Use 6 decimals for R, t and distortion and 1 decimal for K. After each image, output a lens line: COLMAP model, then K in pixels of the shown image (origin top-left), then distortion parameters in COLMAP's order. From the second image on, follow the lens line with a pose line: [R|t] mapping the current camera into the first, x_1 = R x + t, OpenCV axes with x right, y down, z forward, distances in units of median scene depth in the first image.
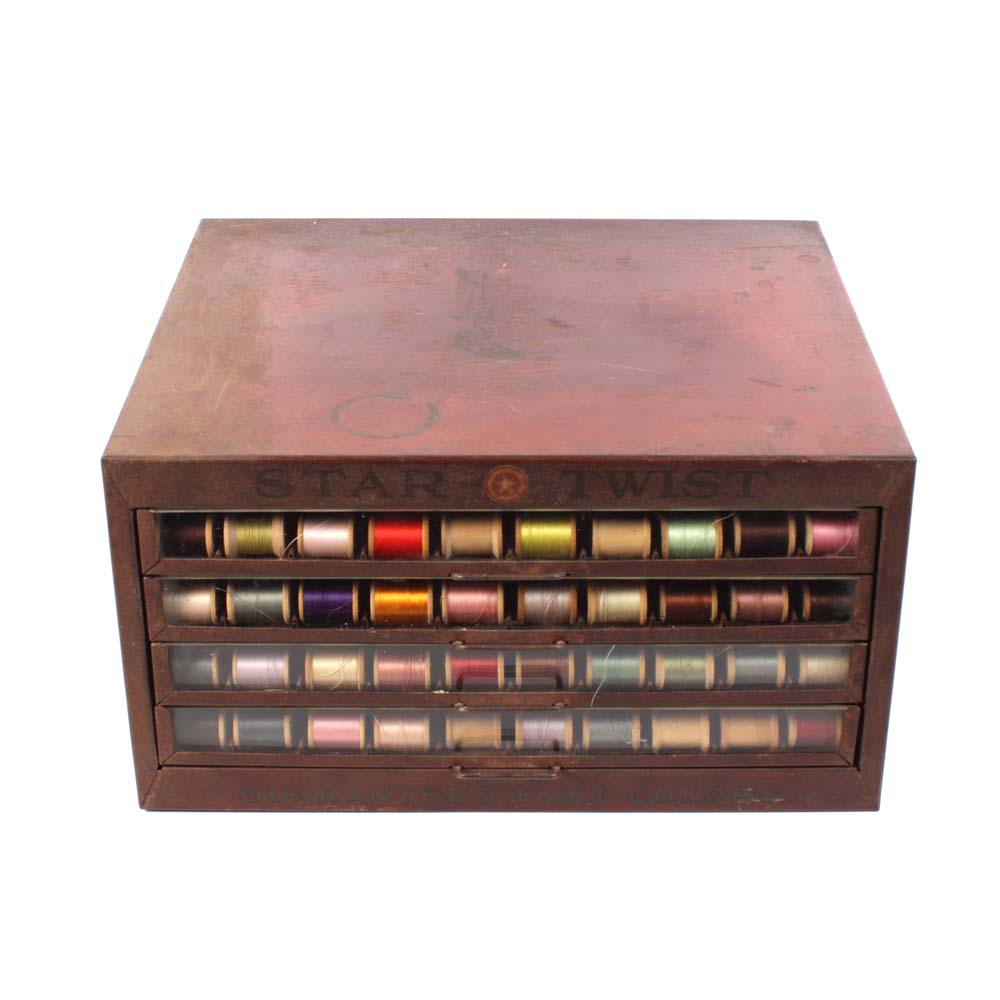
lens RADIAL K [[1895.4, 0, 498.4], [0, 1895.4, 495.0], [0, 0, 1]] dist [0.020232, 0.000000]
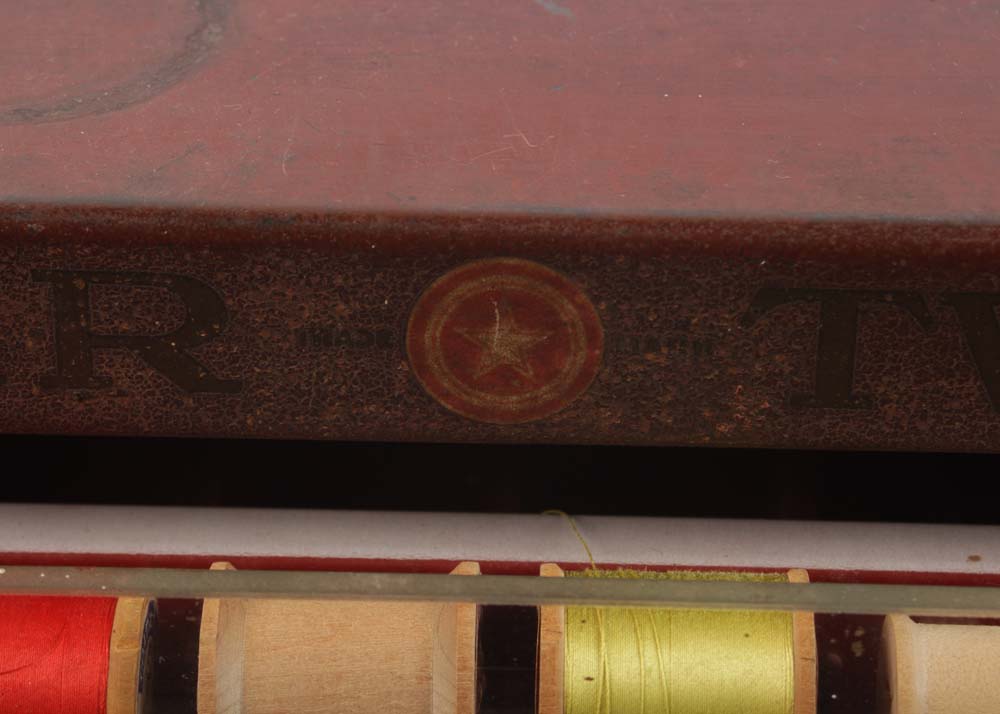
lens RADIAL K [[2459.2, 0, 496.7], [0, 2459.2, 355.0], [0, 0, 1]] dist [0.105070, 0.000000]
pose [[0.999704, 0.021145, -0.012038, 0.006625], [-0.020098, 0.996486, 0.081317, -0.027702], [0.013715, -0.081051, 0.996616, 0.710038]]
